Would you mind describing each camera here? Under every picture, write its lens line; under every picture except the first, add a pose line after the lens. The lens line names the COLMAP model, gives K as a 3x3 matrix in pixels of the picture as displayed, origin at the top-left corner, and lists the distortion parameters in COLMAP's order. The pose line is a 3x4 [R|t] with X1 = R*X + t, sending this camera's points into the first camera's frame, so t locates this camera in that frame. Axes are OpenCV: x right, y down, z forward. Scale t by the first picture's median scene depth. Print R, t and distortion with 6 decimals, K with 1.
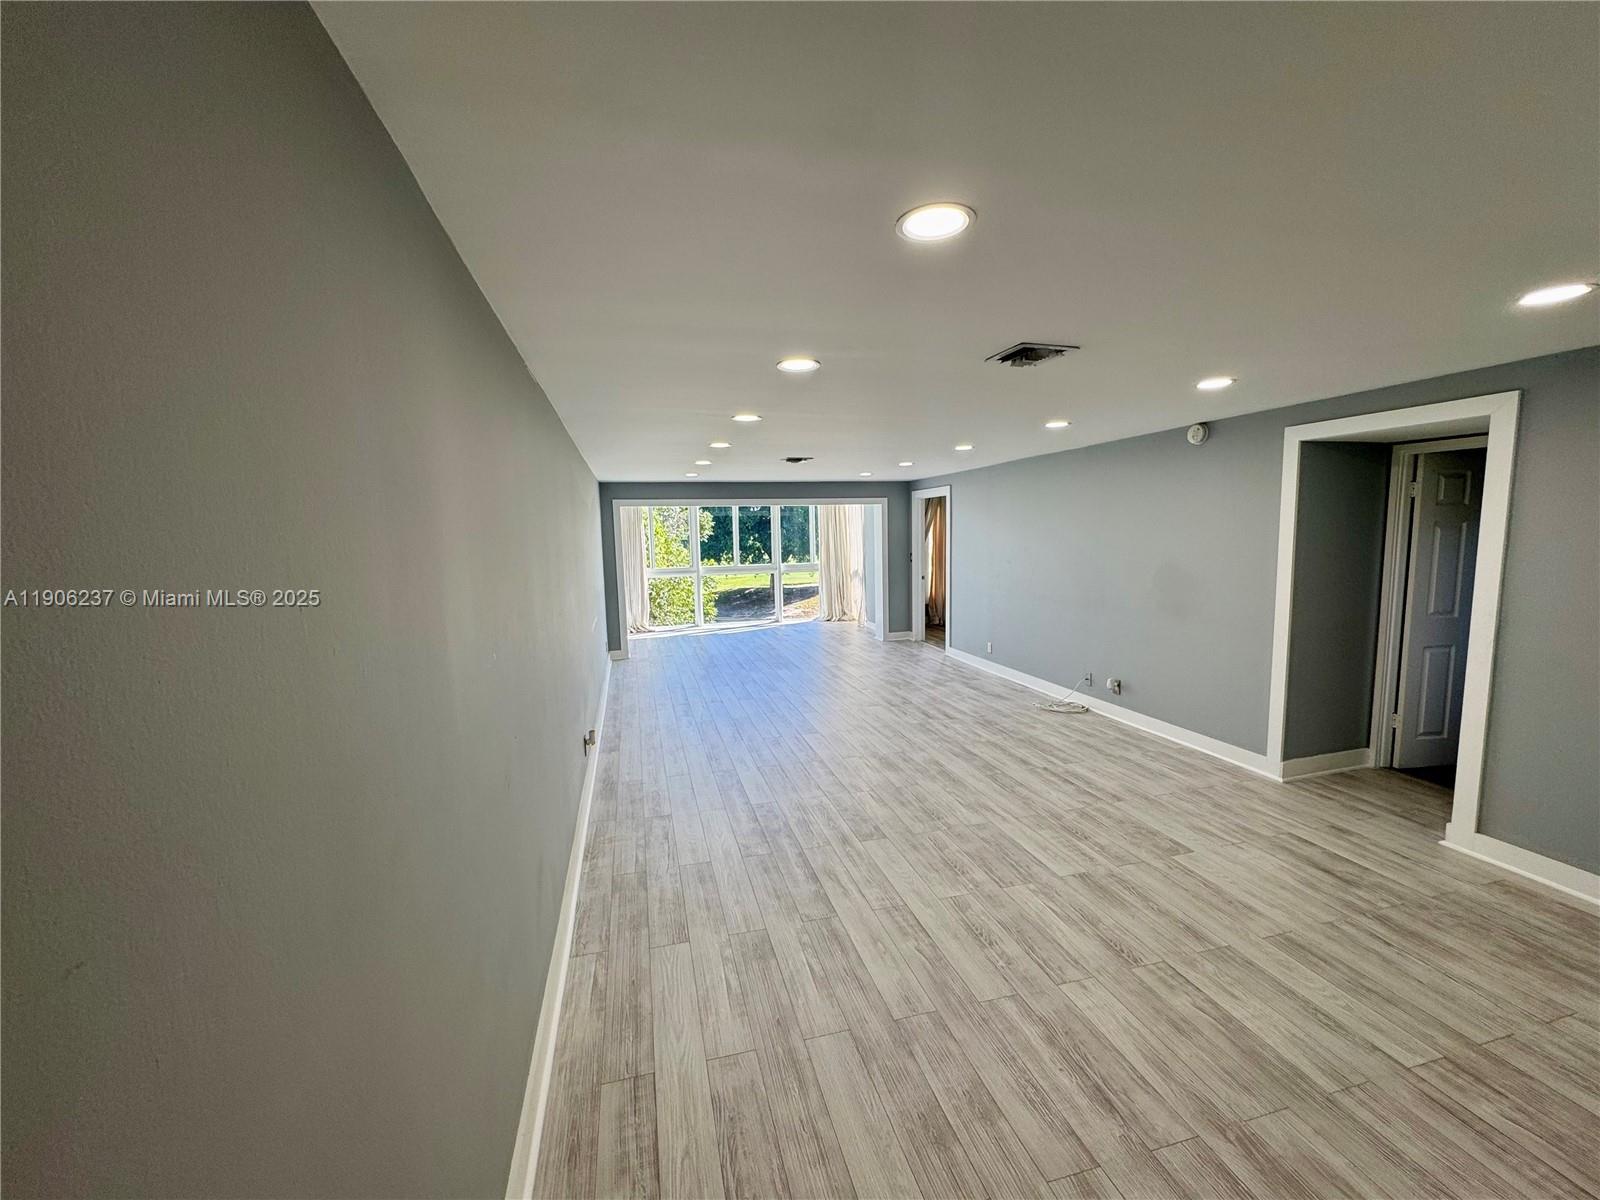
lens RADIAL K [[633.1, 0, 801.1], [0, 633.1, 605.1], [0, 0, 1]] dist [-0.003665, -0.000393]
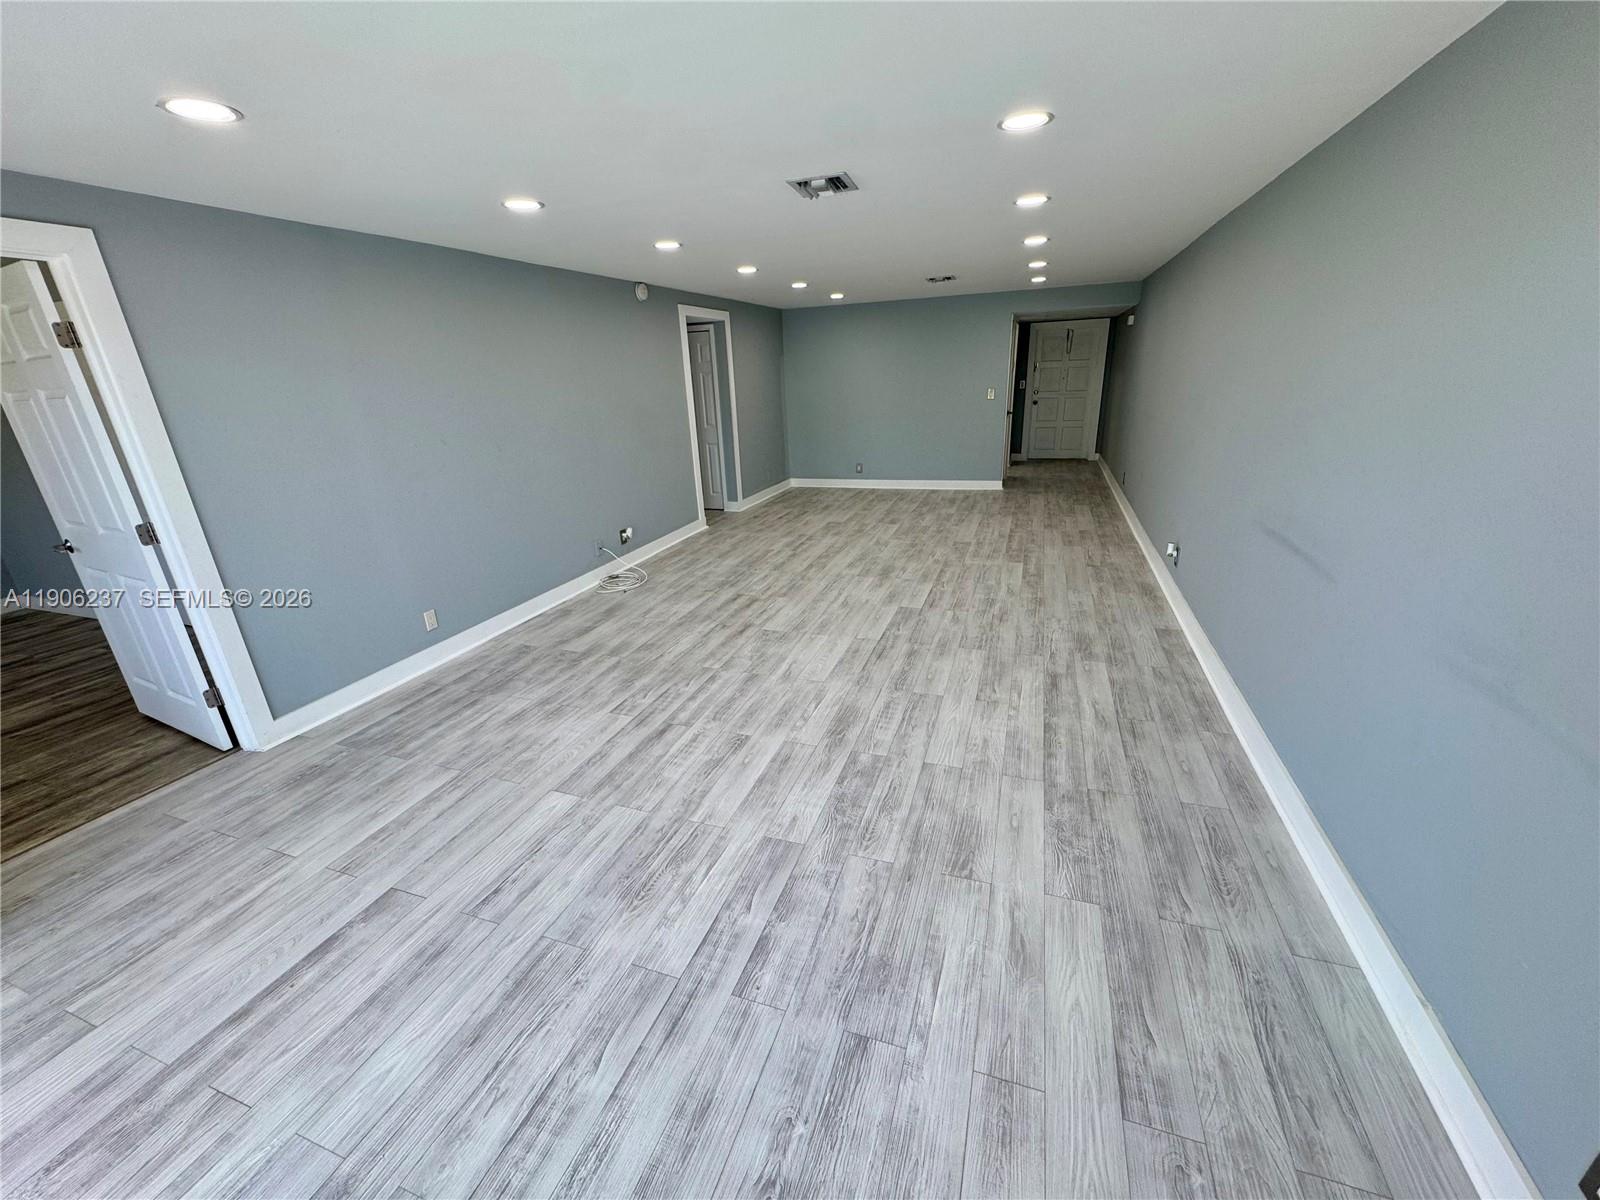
lens RADIAL K [[633.1, 0, 800.8], [0, 633.1, 597.9], [0, 0, 1]] dist [-0.003665, -0.000393]
pose [[-0.820865, -0.141780, 0.553245, -0.366638], [0.123554, 0.901673, 0.414392, -0.196640], [-0.557598, 0.408516, -0.722634, 1.861810]]
